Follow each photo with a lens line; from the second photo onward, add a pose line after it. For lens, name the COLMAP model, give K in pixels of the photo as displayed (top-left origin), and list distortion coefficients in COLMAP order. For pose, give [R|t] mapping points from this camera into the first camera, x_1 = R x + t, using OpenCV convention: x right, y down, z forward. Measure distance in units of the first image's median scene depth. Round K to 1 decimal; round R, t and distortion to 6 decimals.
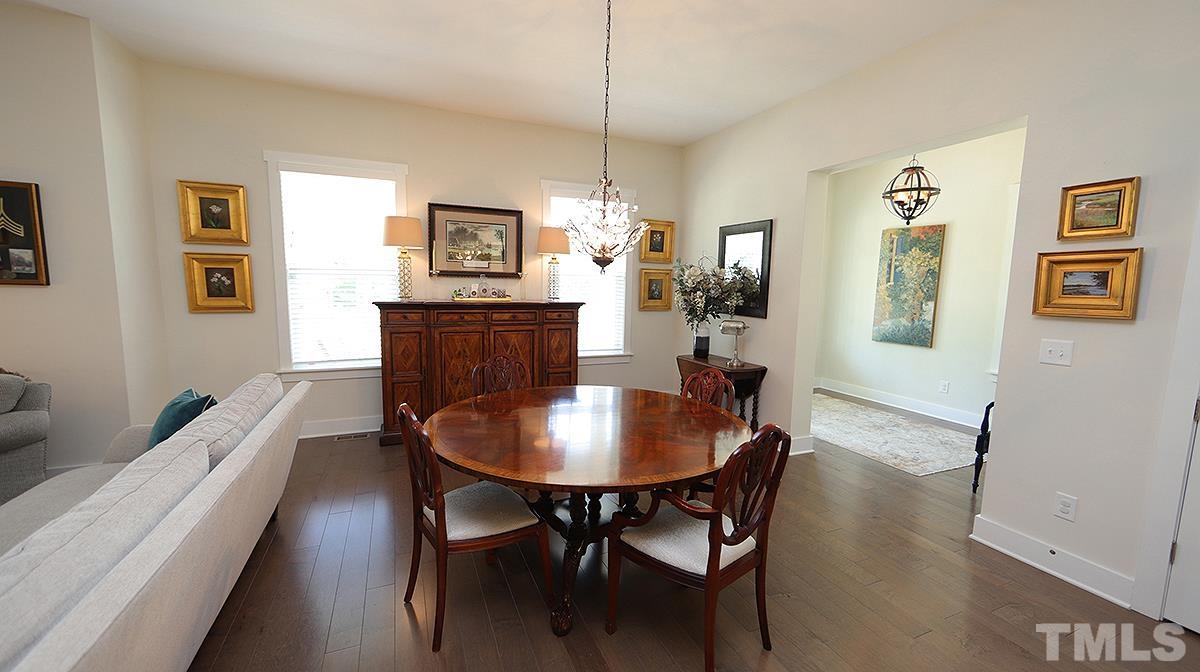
lens RADIAL K [[473.7, 0, 601.6], [0, 473.7, 334.0], [0, 0, 1]] dist [0.003858, 0.000173]
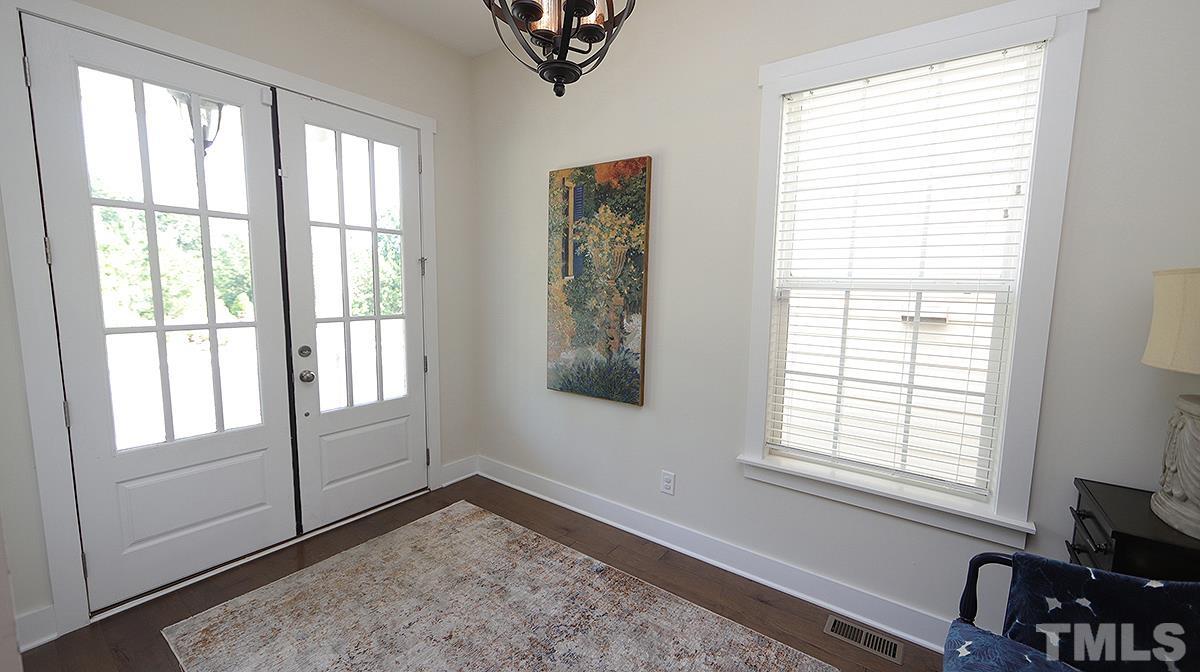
lens RADIAL K [[473.7, 0, 602.7], [0, 473.7, 335.0], [0, 0, 1]] dist [0.003858, 0.000173]
pose [[0.868481, -0.065976, 0.491312, 0.405070], [0.059187, 0.997815, 0.029368, -0.061156], [-0.492176, 0.003573, 0.870488, 0.566768]]
